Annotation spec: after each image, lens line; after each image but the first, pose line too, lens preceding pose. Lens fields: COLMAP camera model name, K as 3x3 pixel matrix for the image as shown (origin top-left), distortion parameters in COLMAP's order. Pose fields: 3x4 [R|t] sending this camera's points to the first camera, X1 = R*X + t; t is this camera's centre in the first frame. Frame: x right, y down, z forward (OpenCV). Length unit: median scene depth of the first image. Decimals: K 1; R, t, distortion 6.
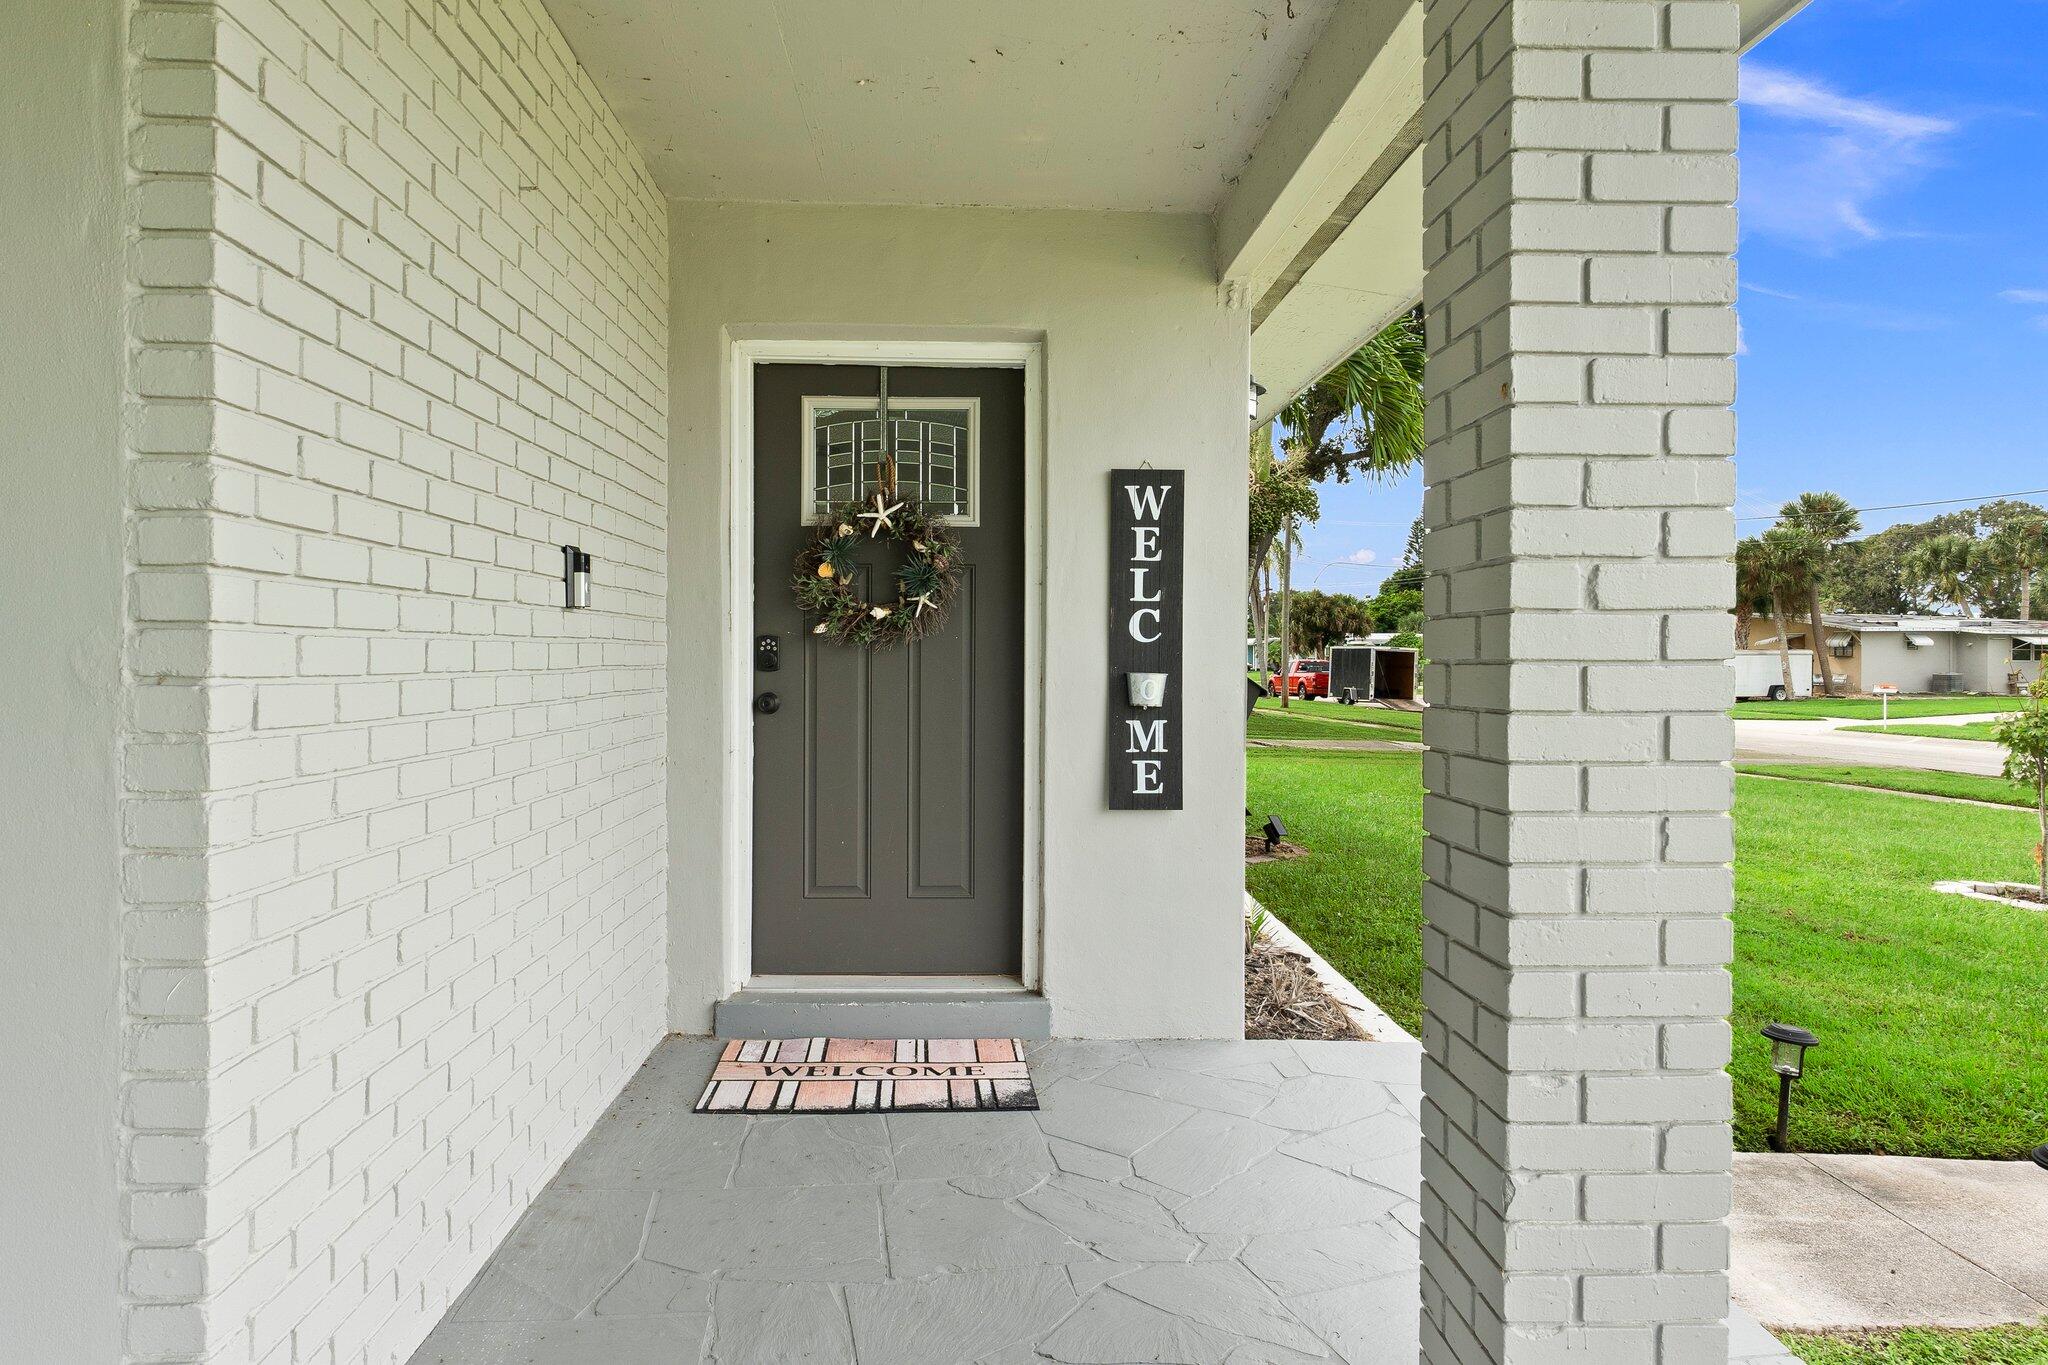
lens RADIAL K [[1247.3, 0, 1020.5], [0, 1247.3, 675.7], [0, 0, 1]] dist [-0.000112, -0.000005]
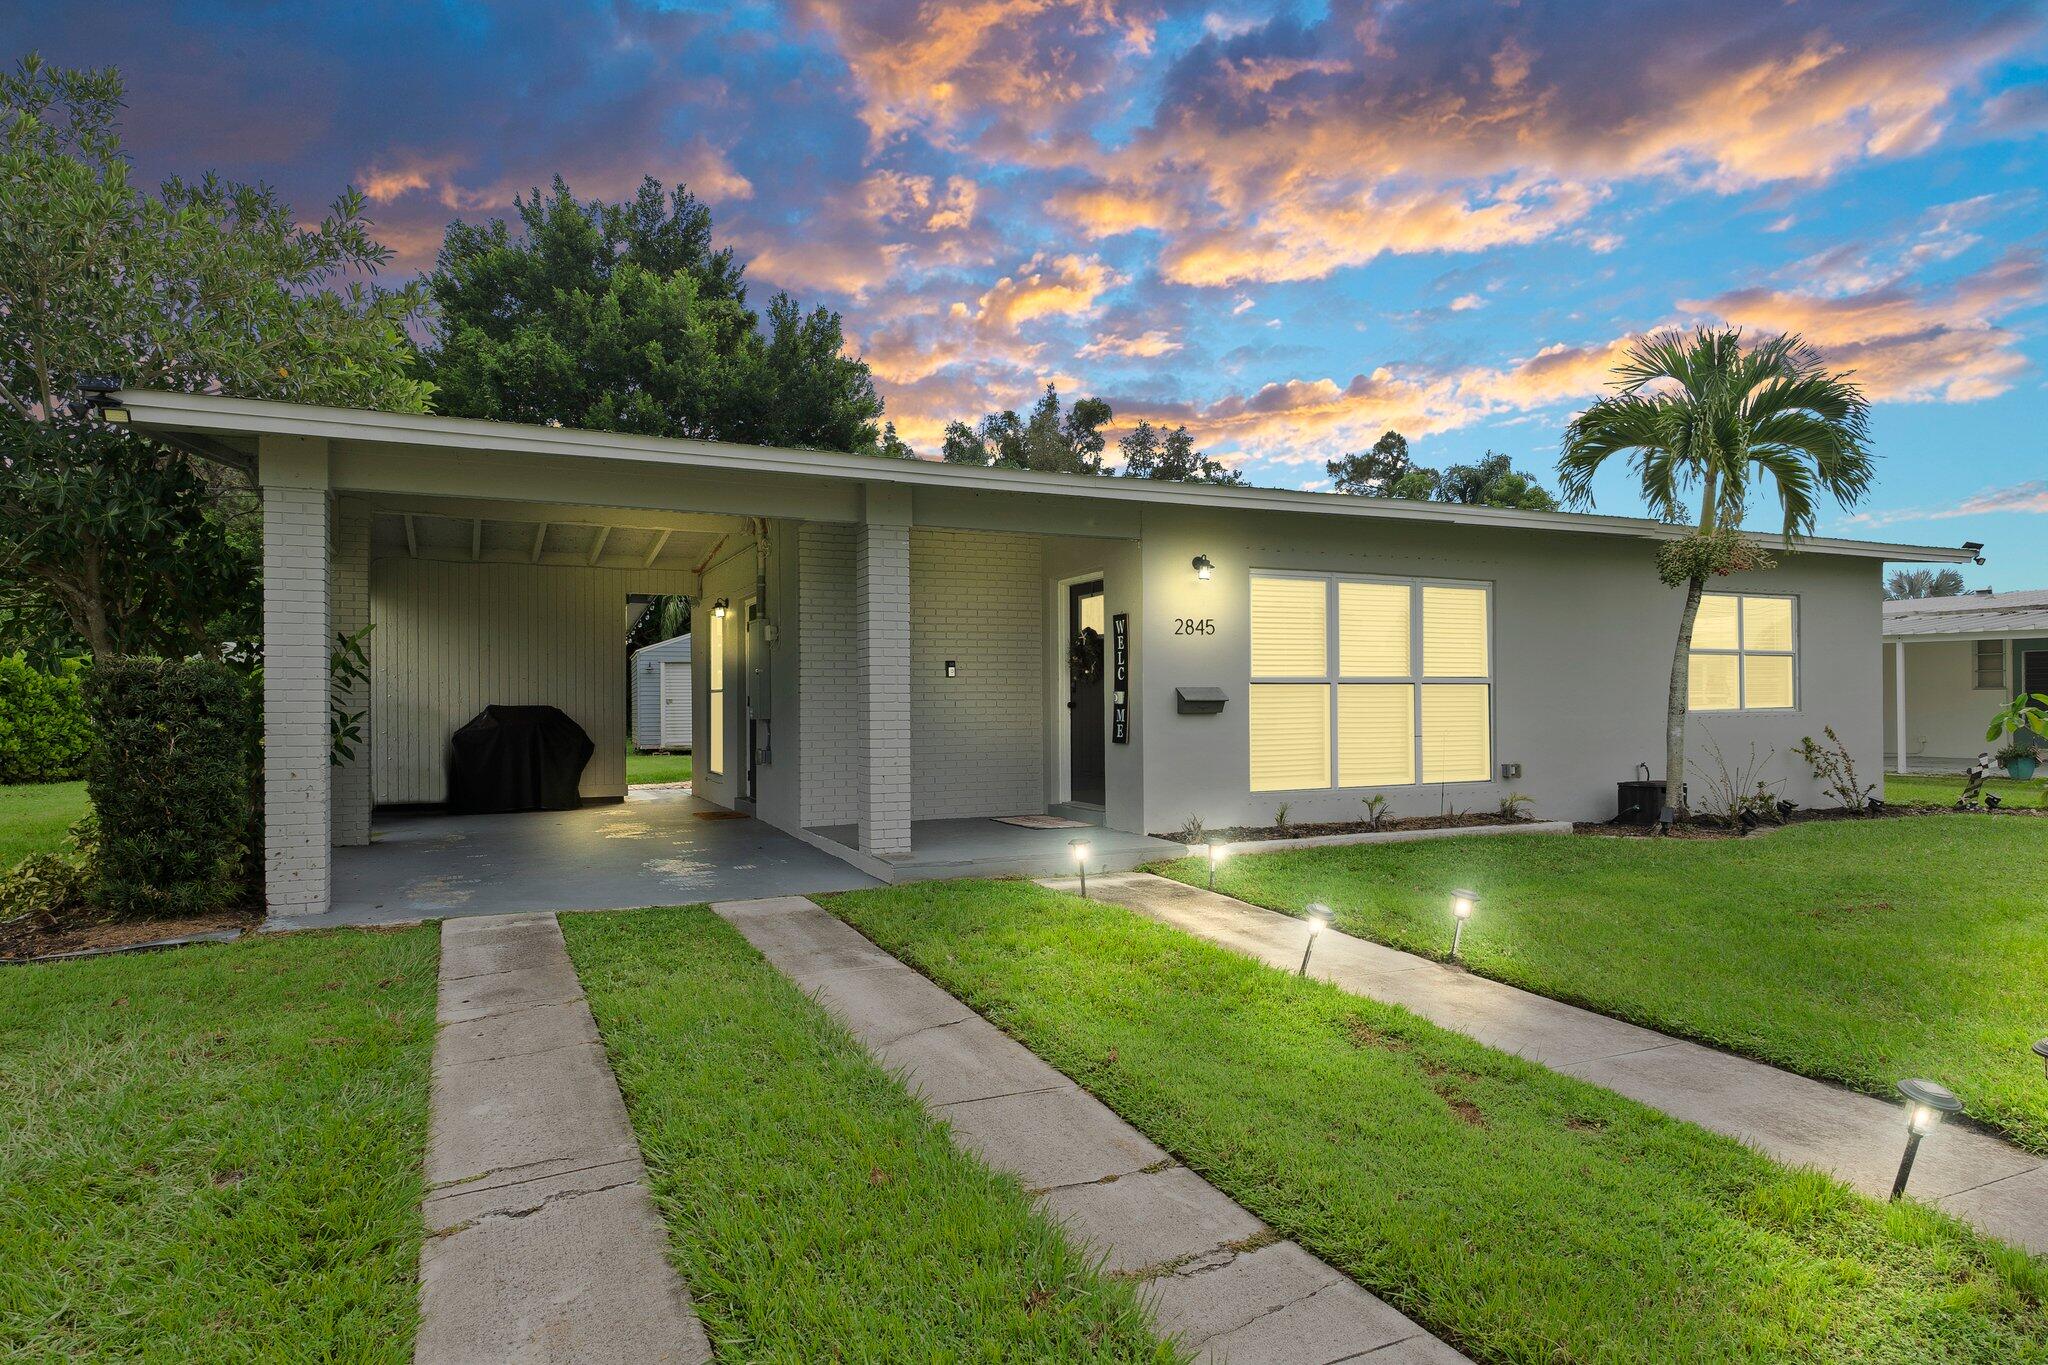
lens RADIAL K [[1134.8, 0, 1023.0], [0, 1134.8, 689.9], [0, 0, 1]] dist [-0.000010, 0.000000]
pose [[0.383827, -0.019299, -0.923204, 2.229280], [-0.007127, 0.999690, -0.023861, 0.053204], [0.923378, 0.015739, 0.383570, -0.106999]]
